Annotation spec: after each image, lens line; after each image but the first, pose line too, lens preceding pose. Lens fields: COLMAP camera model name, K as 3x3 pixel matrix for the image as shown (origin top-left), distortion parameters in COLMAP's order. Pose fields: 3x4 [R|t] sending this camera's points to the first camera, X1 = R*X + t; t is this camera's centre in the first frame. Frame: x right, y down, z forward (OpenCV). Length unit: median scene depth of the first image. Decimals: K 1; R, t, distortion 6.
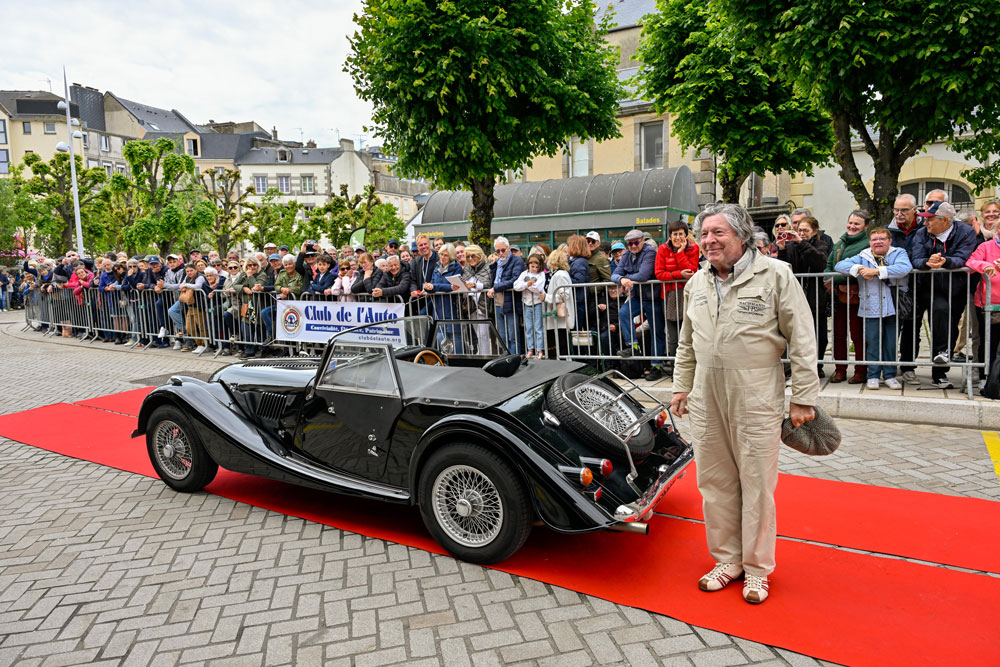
lens RADIAL K [[635.4, 0, 525.6], [0, 635.4, 336.5], [0, 0, 1]] dist [-0.010090, 0.002469]
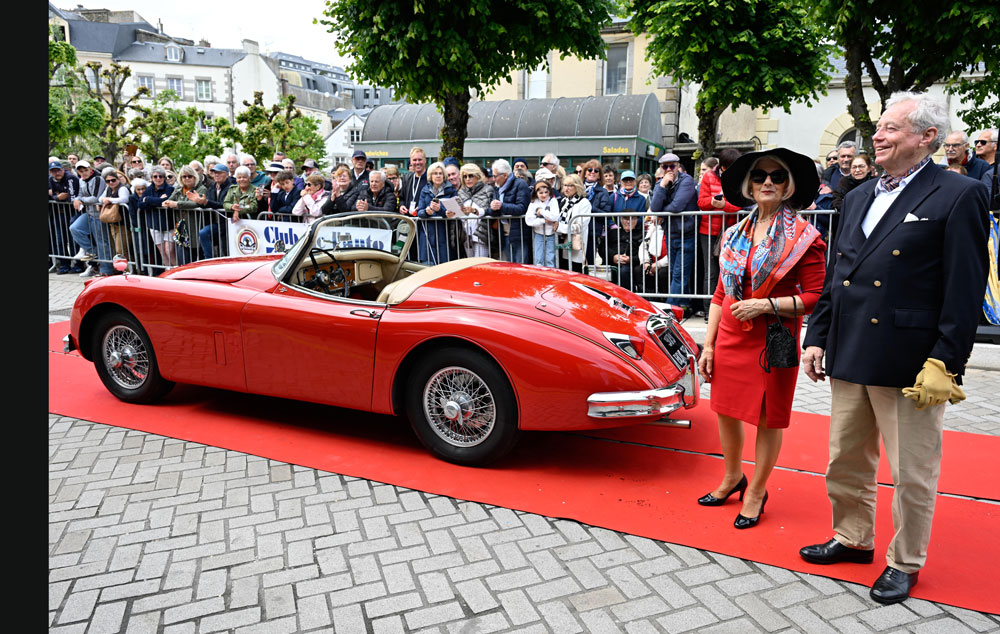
lens RADIAL K [[643.9, 0, 494.2], [0, 643.9, 321.7], [0, 0, 1]] dist [0.002998, 0.001263]
pose [[0.988855, 0.012376, 0.148363, -0.153286], [-0.024120, 0.996691, 0.077620, 0.003292], [-0.146912, -0.080333, 0.985882, 0.070238]]
